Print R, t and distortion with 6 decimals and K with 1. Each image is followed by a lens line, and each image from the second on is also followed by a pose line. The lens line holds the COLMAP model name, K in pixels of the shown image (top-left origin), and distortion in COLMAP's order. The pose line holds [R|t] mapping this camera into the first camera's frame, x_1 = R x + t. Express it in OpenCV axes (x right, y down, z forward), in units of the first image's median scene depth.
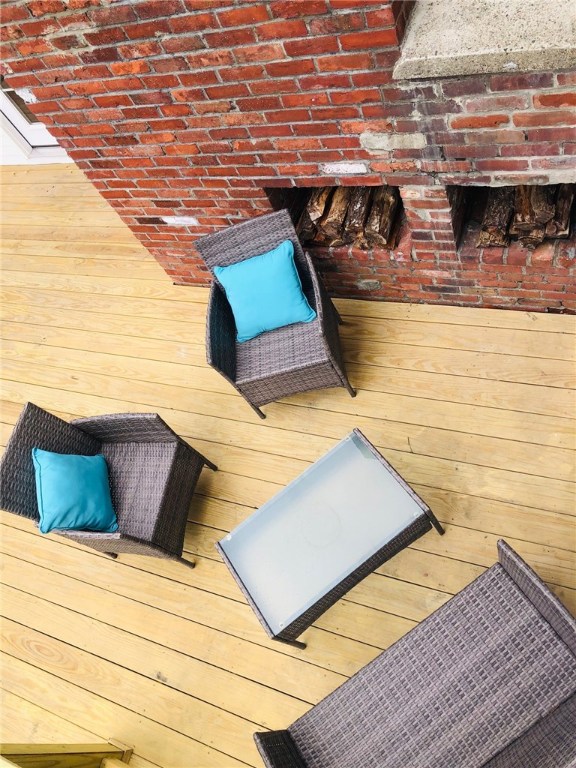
lens RADIAL K [[631.6, 0, 289.7], [0, 631.6, 383.0], [0, 0, 1]] dist [0.038514, -0.032328]
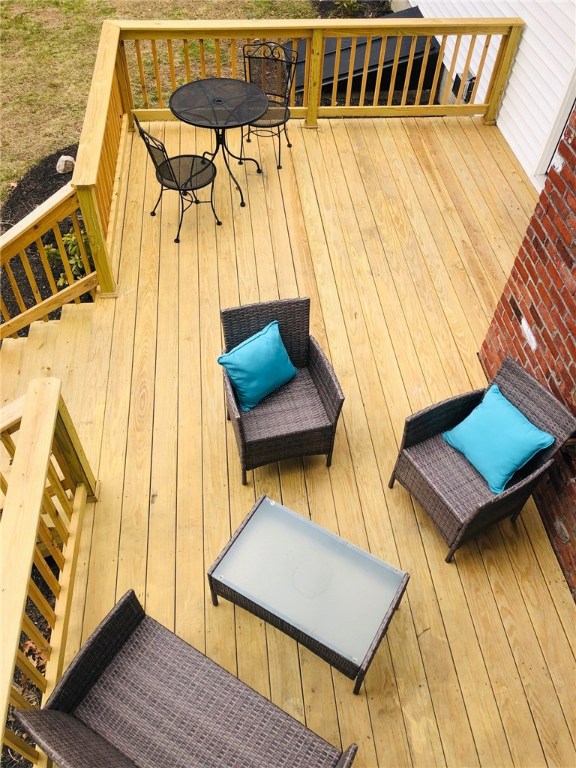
lens RADIAL K [[631.6, 0, 285.6], [0, 631.6, 382.9], [0, 0, 1]] dist [0.038514, -0.032328]
pose [[0.387226, 0.880363, -0.273893, 0.031330], [-0.871916, 0.446230, 0.201596, -0.094017], [0.299696, 0.160748, 0.940395, -0.091548]]
